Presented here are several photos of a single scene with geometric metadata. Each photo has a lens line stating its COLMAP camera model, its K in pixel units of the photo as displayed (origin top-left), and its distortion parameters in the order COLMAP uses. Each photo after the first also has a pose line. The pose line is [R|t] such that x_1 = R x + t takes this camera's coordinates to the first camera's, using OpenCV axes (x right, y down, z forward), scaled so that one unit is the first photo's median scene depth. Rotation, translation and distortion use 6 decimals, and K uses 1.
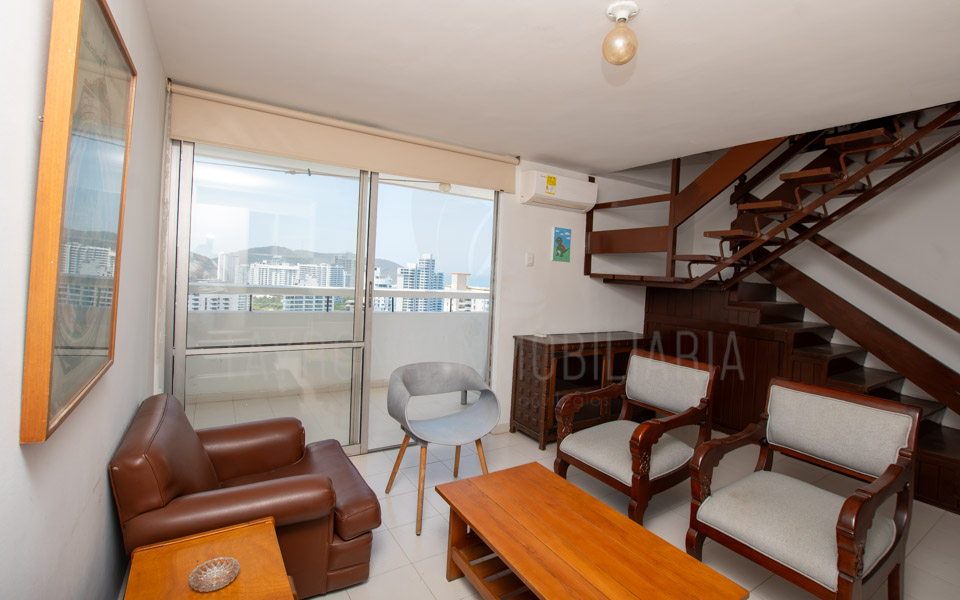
lens RADIAL K [[438.1, 0, 484.7], [0, 438.1, 272.8], [0, 0, 1]] dist [-0.019556, 0.000391]
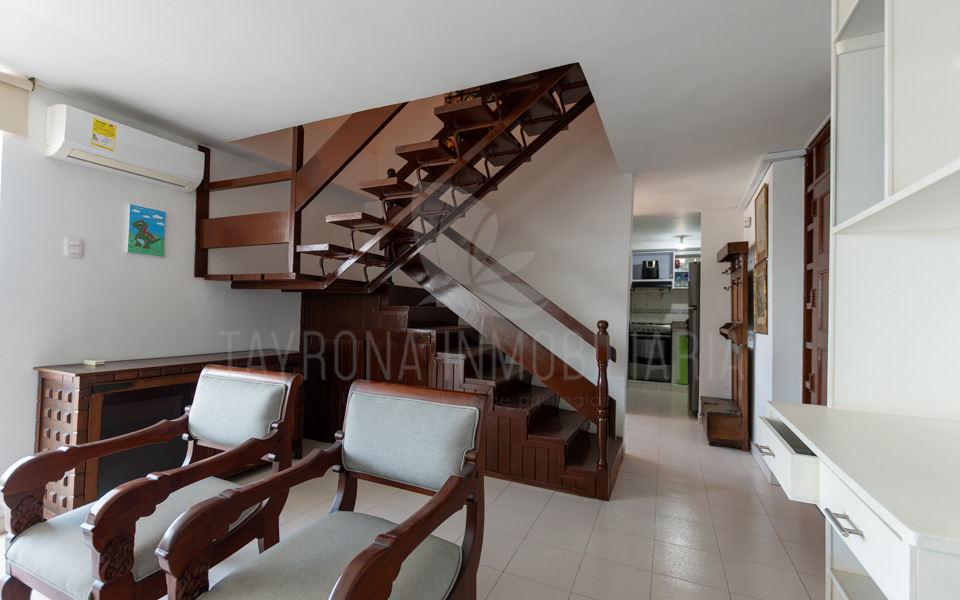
lens RADIAL K [[418.4, 0, 474.5], [0, 418.4, 304.1], [0, 0, 1]] dist [-0.000198, 0.000034]
pose [[0.852318, -0.024187, 0.522464, 0.275709], [0.026132, 0.999652, 0.003648, 0.064802], [-0.522370, 0.010544, 0.852654, 0.157821]]
